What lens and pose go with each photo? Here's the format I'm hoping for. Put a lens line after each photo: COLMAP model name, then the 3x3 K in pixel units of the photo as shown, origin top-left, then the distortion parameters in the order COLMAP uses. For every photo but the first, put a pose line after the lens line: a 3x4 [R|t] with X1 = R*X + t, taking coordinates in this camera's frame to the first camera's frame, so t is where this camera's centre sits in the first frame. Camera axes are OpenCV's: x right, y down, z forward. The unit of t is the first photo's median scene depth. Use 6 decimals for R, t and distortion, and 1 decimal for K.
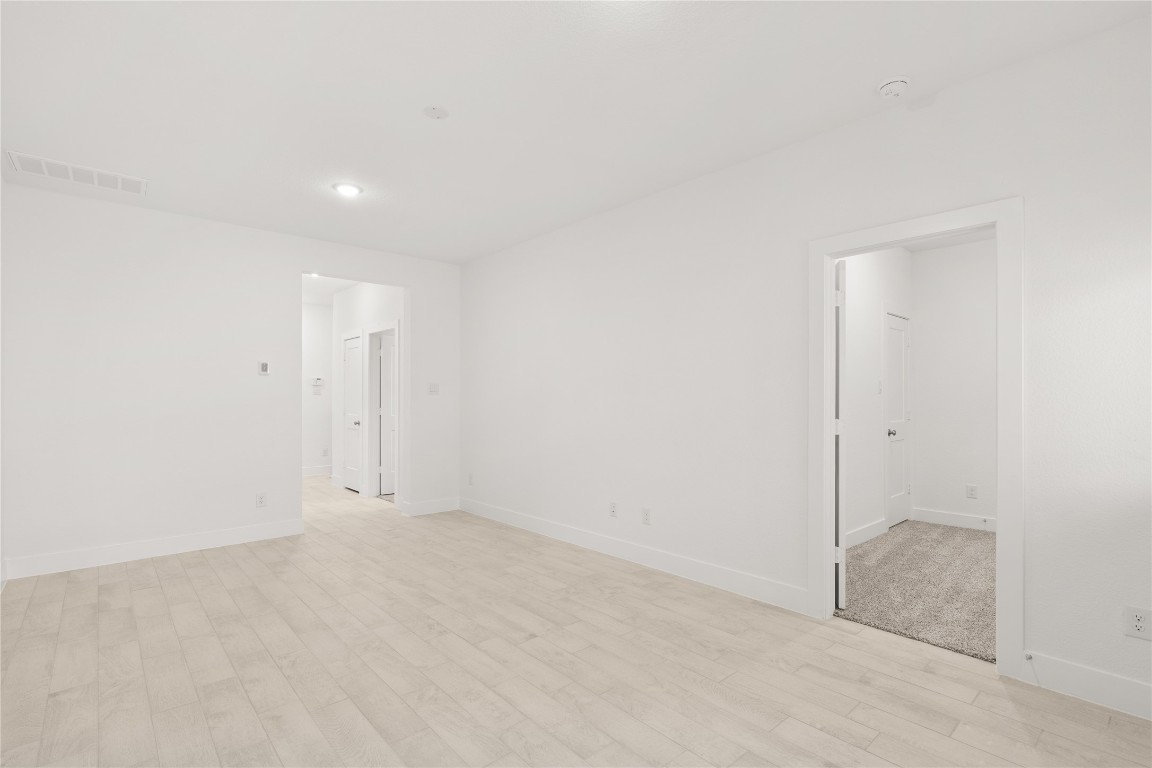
lens RADIAL K [[530.7, 0, 575.9], [0, 530.7, 386.1], [0, 0, 1]] dist [0.001545, -0.000184]
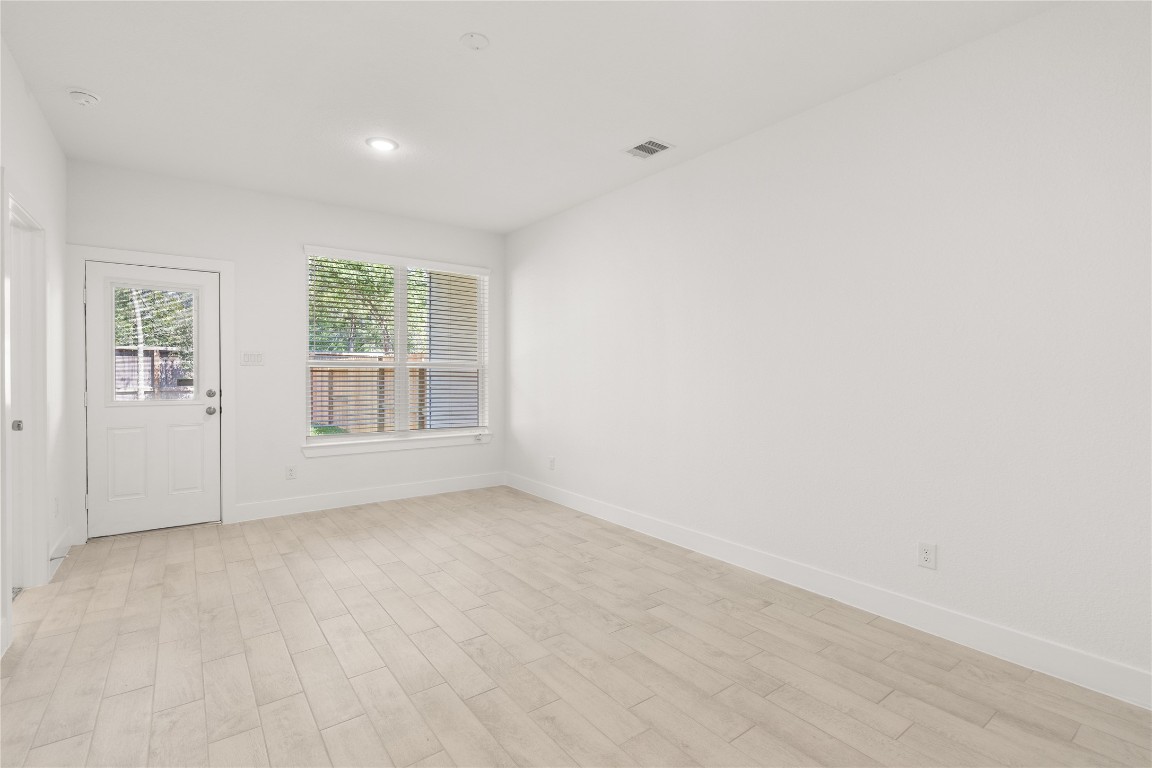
lens RADIAL K [[530.7, 0, 576.5], [0, 530.7, 383.5], [0, 0, 1]] dist [0.001545, -0.000184]
pose [[-0.996381, -0.004230, 0.084895, -0.567921], [-0.004287, 0.999991, -0.000490, 0.048774], [-0.084892, -0.000852, -0.996390, 2.097275]]
